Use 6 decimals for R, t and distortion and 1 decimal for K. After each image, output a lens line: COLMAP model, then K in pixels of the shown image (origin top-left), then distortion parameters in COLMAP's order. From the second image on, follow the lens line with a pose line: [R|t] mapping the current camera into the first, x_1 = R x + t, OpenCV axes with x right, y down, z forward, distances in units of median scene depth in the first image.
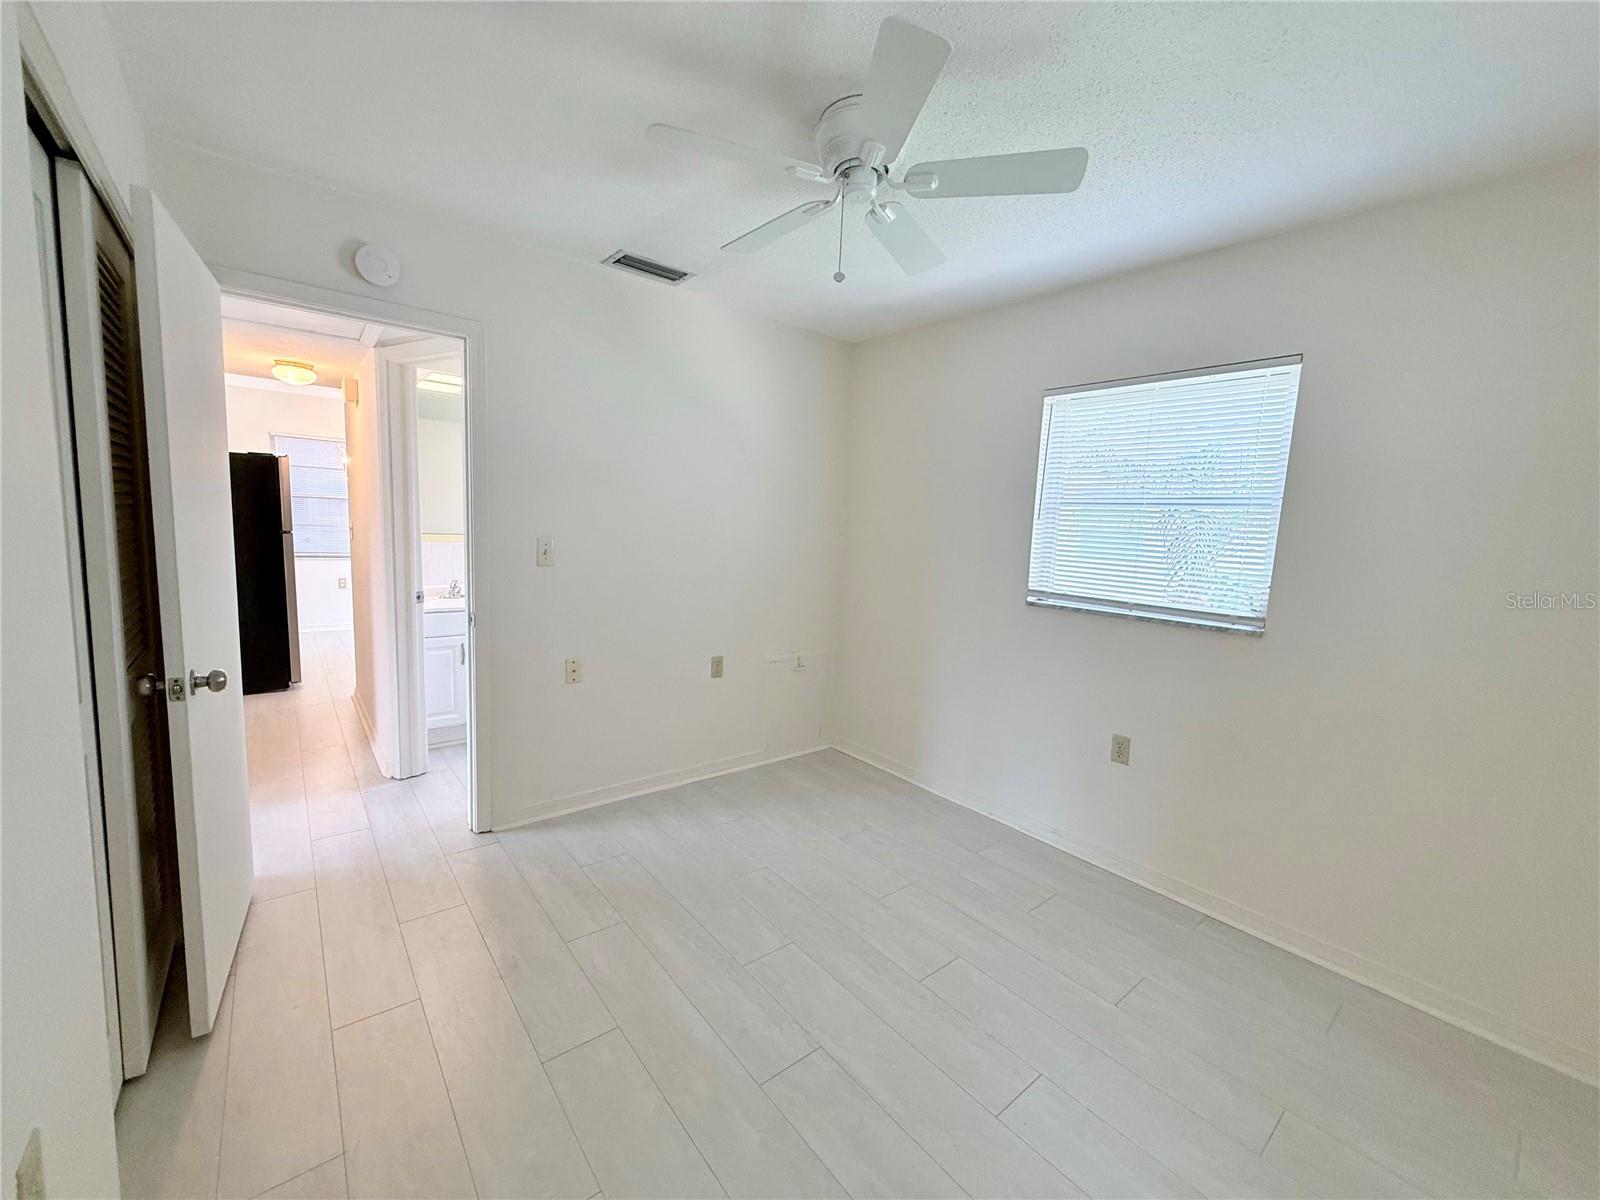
lens RADIAL K [[633.7, 0, 808.8], [0, 633.7, 598.6], [0, 0, 1]] dist [0.001293, -0.000180]
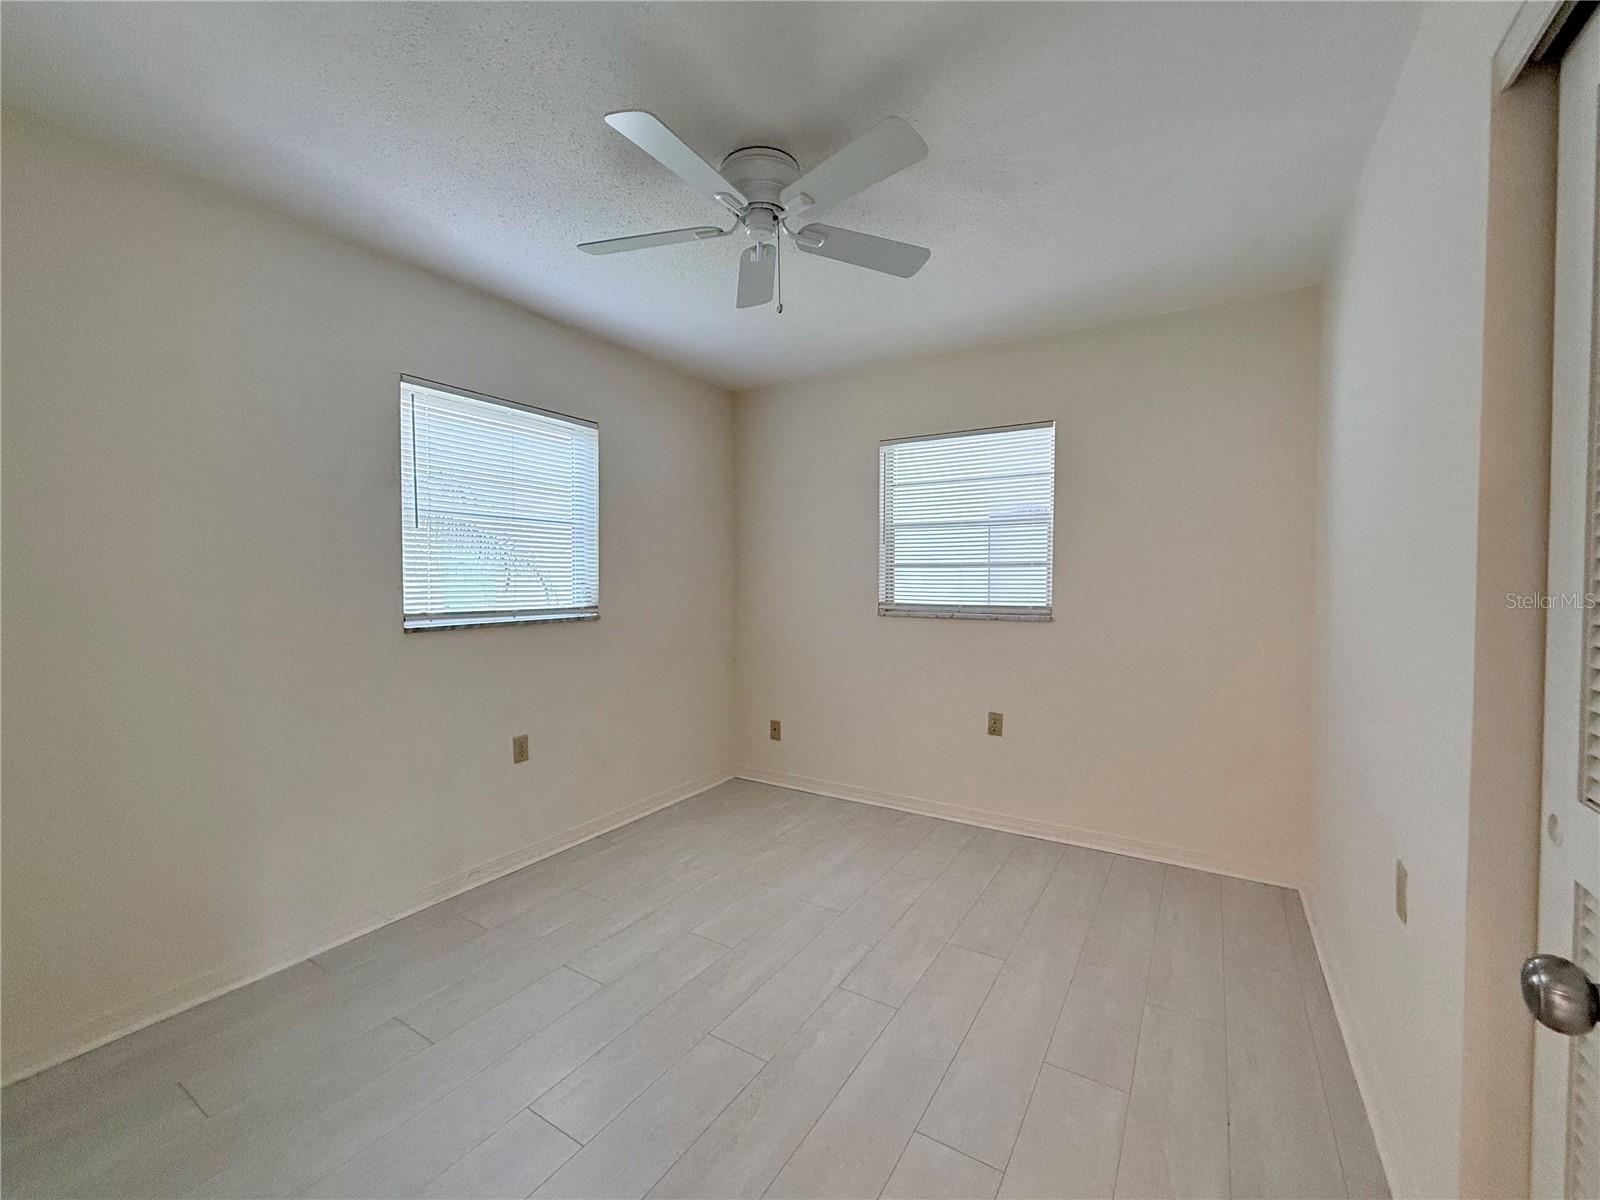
lens RADIAL K [[633.7, 0, 801.1], [0, 633.7, 597.4], [0, 0, 1]] dist [0.001293, -0.000180]
pose [[-0.292253, -0.076984, 0.953237, -0.730484], [0.103984, 0.988287, 0.111695, -0.094329], [-0.950671, 0.131765, -0.280825, 0.939845]]
